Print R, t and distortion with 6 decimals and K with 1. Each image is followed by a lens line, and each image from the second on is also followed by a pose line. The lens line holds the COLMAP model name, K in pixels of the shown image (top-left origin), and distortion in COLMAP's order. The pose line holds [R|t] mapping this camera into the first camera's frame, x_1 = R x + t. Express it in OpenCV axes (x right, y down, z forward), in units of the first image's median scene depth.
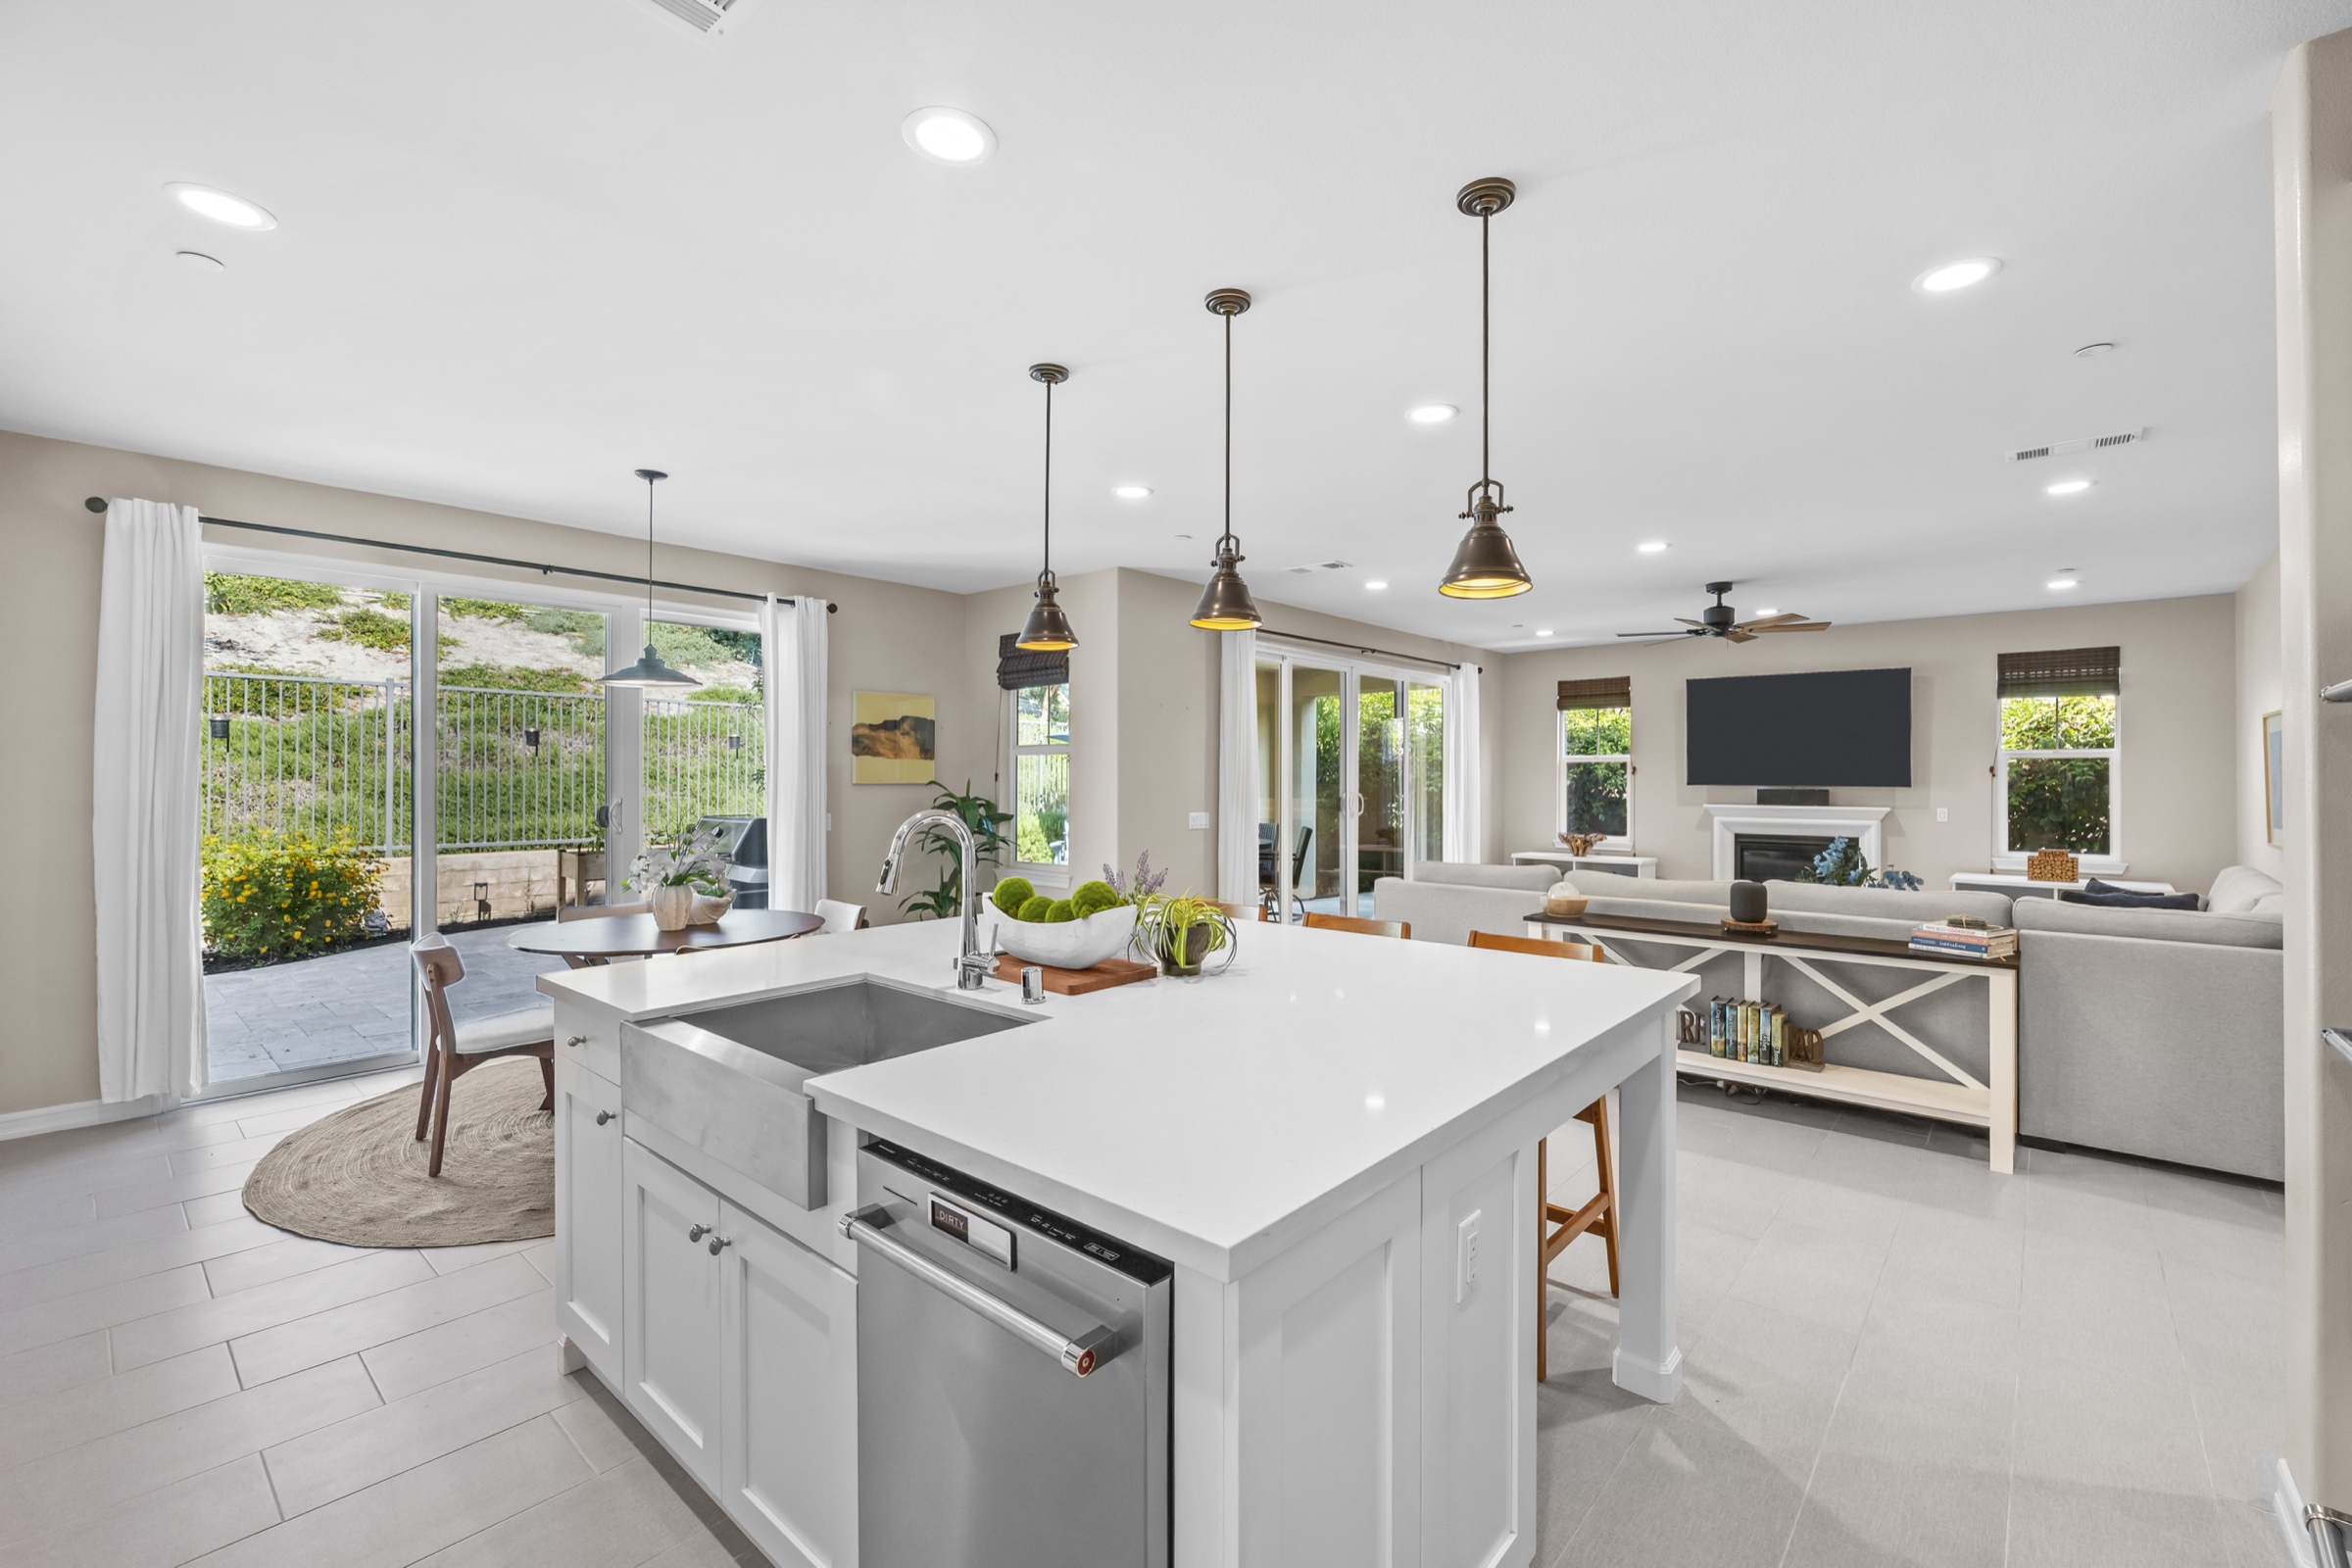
lens RADIAL K [[980.1, 0, 1213.9], [0, 980.1, 774.2], [0, 0, 1]] dist [-0.005961, 0.000239]
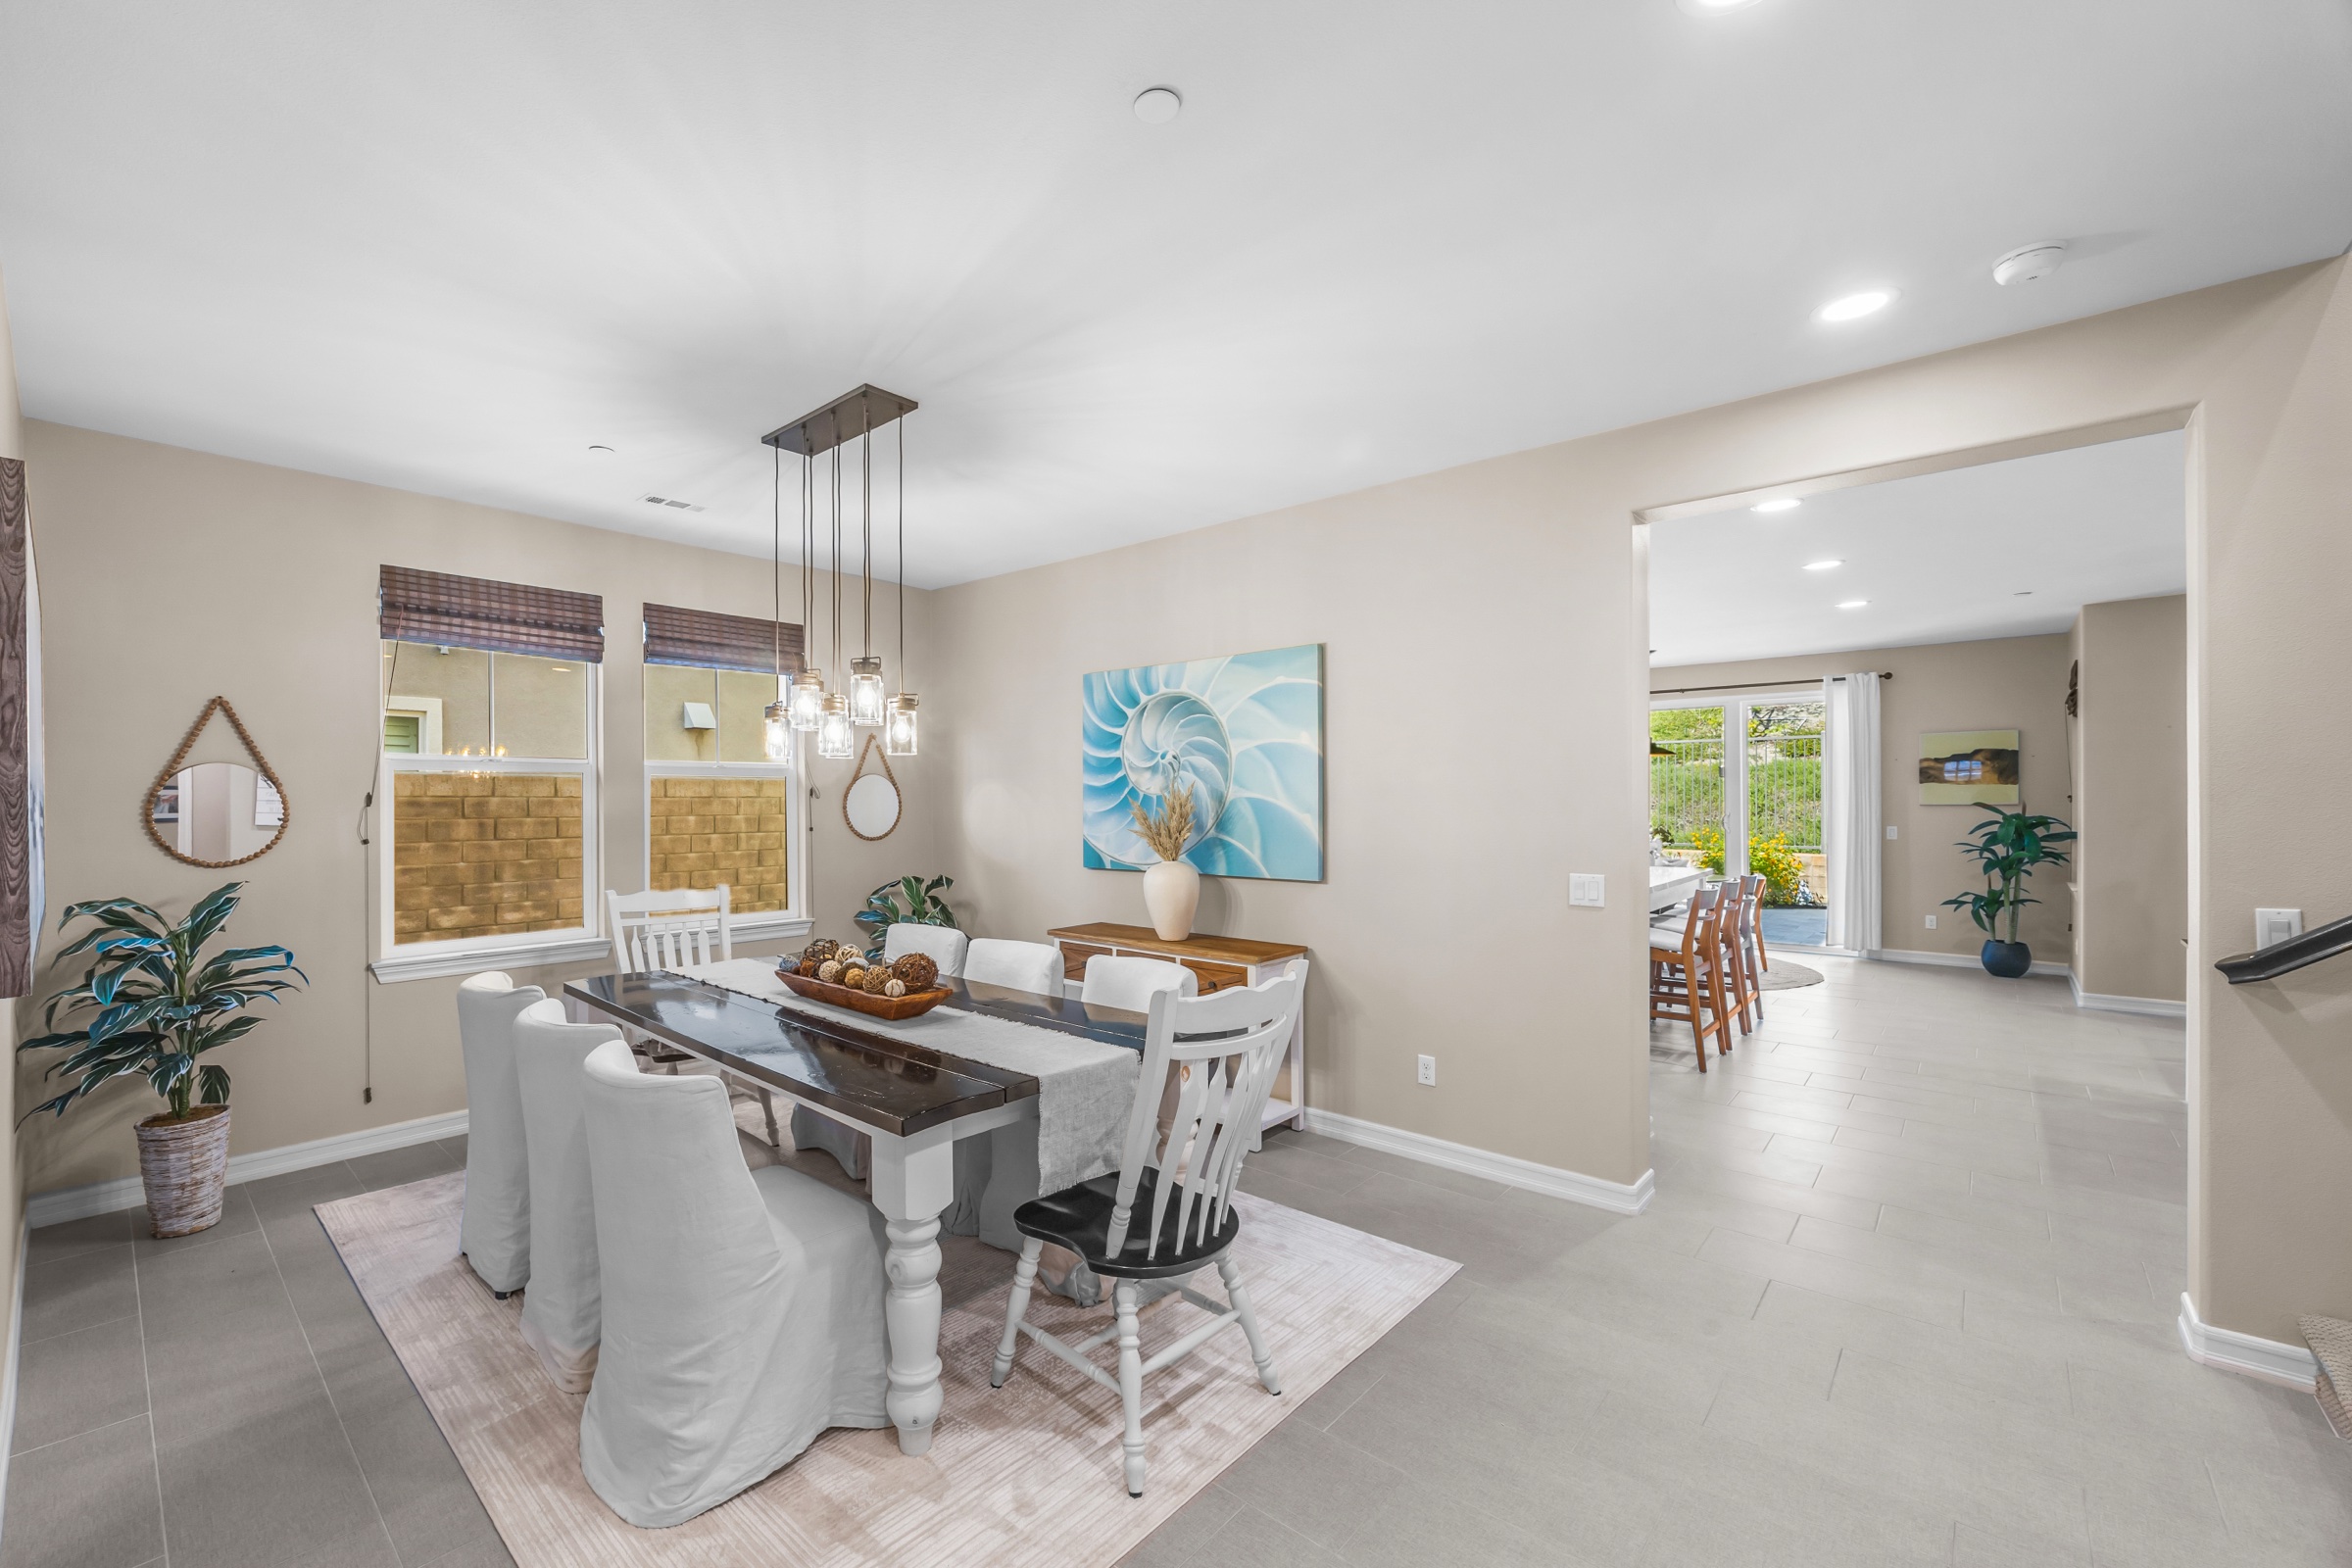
lens RADIAL K [[980.1, 0, 1069.2], [0, 980.1, 792.5], [0, 0, 1]] dist [-0.005961, 0.000239]
pose [[-0.063677, -0.010202, -0.997918, 0.877987], [0.007839, 0.999912, -0.010723, -0.001310], [0.997940, -0.008506, -0.063591, -0.038304]]
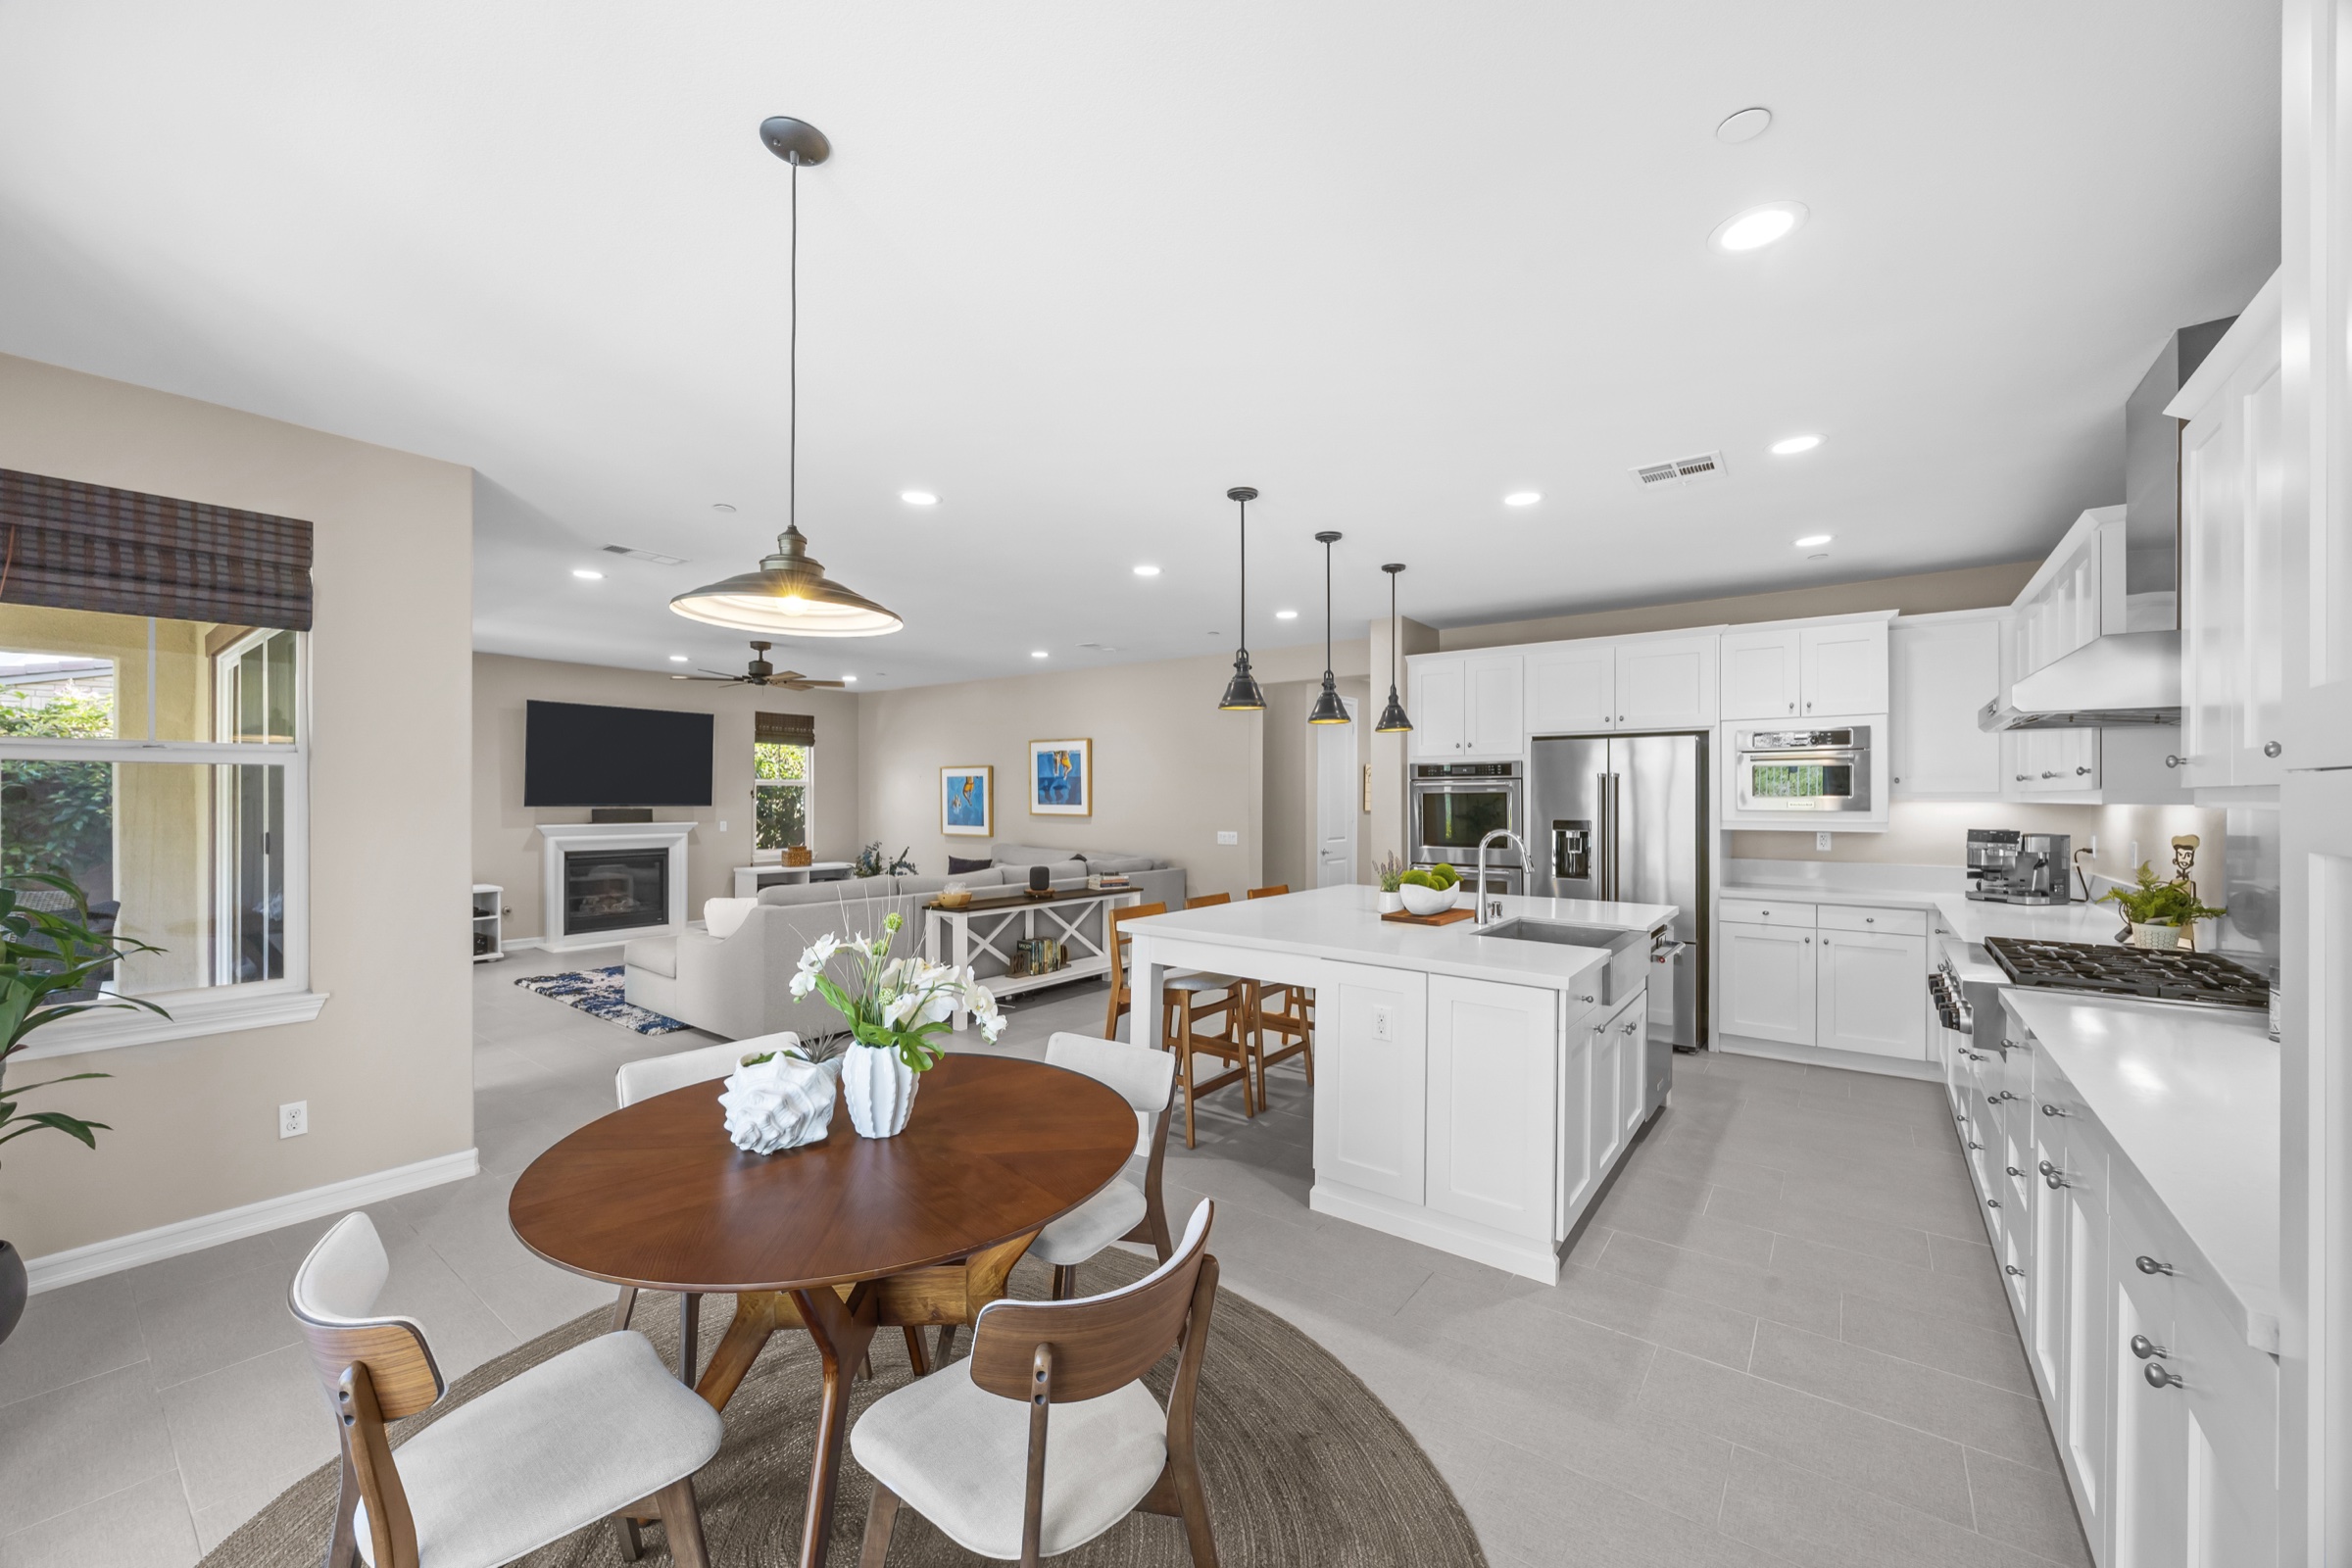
lens RADIAL K [[902.1, 0, 1170.8], [0, 902.1, 792.1], [0, 0, 1]] dist [-0.009162, 0.001503]
pose [[-0.051435, 0.002963, 0.998672, -0.570660], [-0.008521, 0.999958, -0.003406, -0.007113], [-0.998640, -0.008685, -0.051407, 0.495069]]
